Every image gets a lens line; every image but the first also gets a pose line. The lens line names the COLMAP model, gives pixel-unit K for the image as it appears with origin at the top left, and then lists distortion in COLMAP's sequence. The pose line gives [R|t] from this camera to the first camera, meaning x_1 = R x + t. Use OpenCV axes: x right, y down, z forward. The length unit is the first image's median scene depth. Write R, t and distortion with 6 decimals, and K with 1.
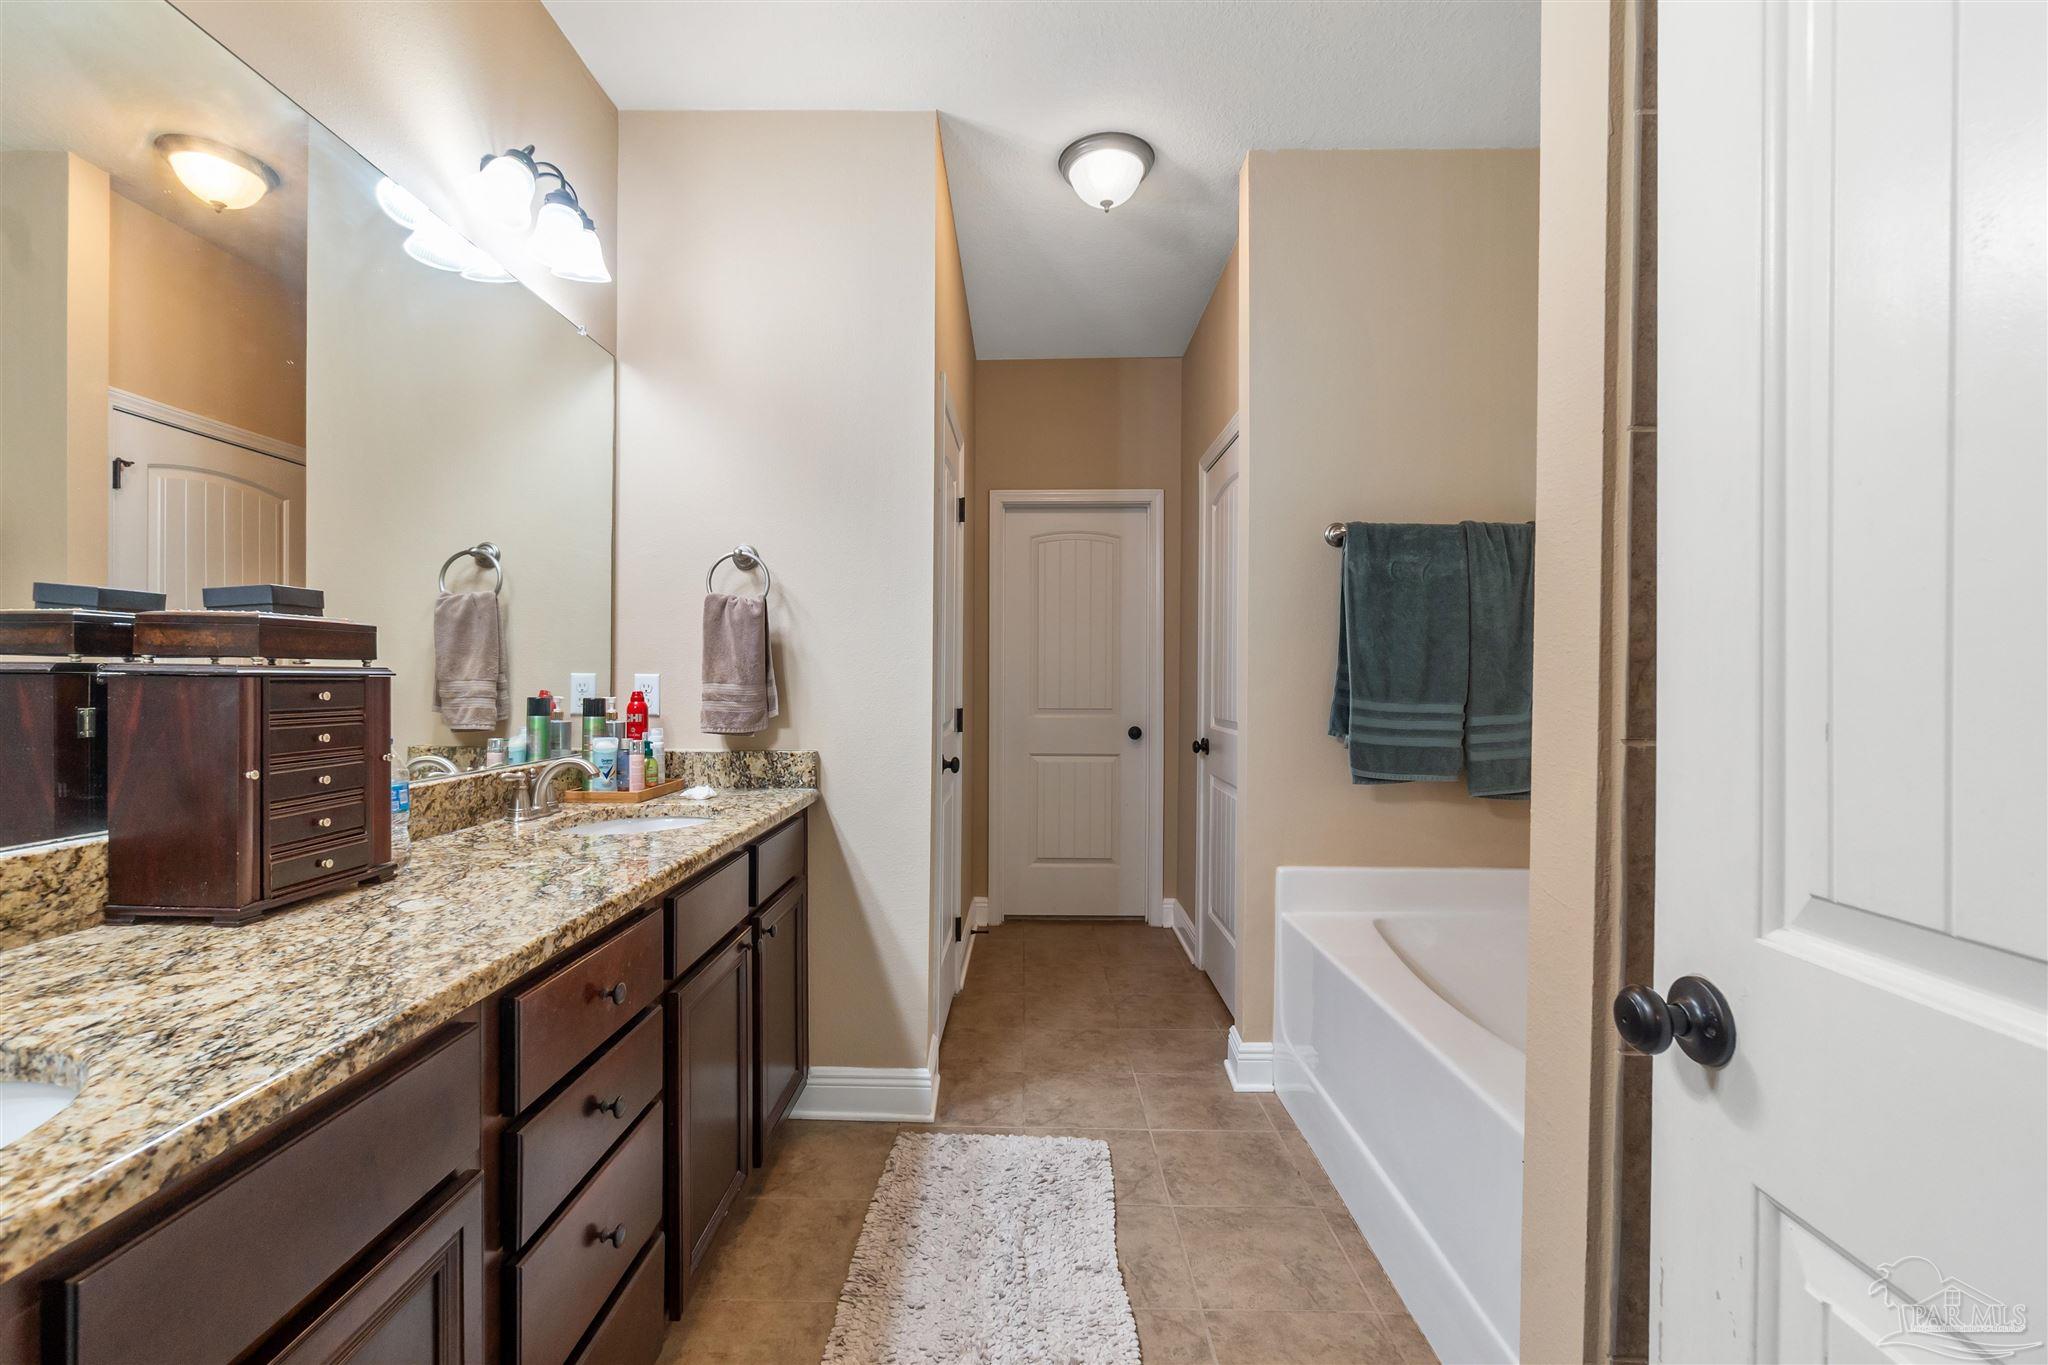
lens RADIAL K [[874.2, 0, 1022.3], [0, 874.2, 683.0], [0, 0, 1]] dist [-0.000611, -0.000033]
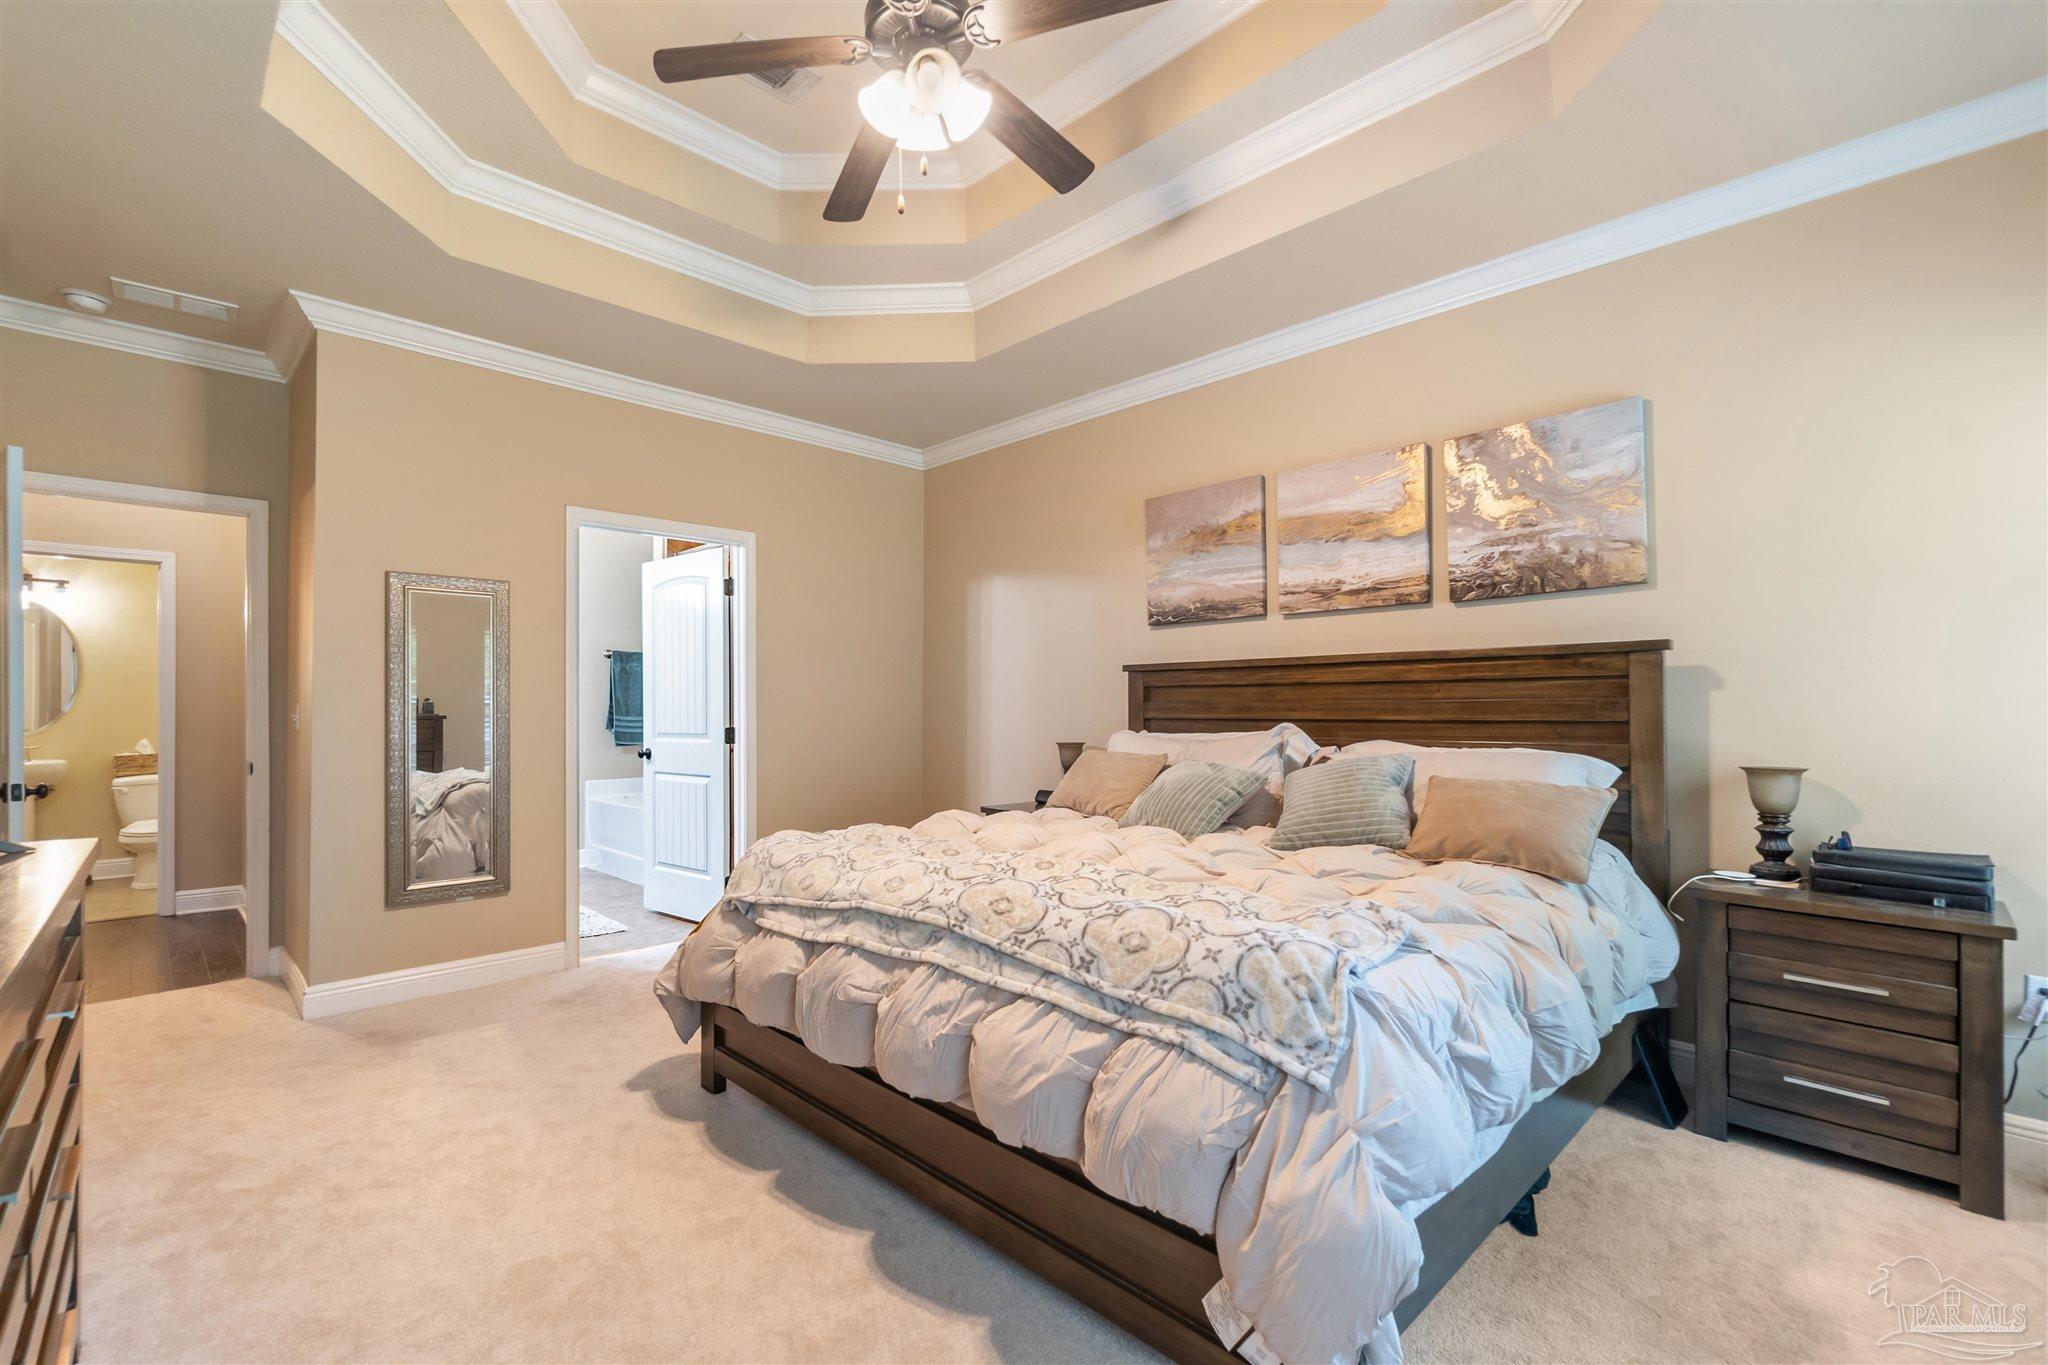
lens RADIAL K [[874.2, 0, 1025.8], [0, 874.2, 696.0], [0, 0, 1]] dist [-0.000611, -0.000033]
pose [[0.723851, -0.005341, 0.689936, -0.565151], [0.013050, 0.999897, -0.005951, -0.009314], [-0.689833, 0.013312, 0.723846, -1.829290]]
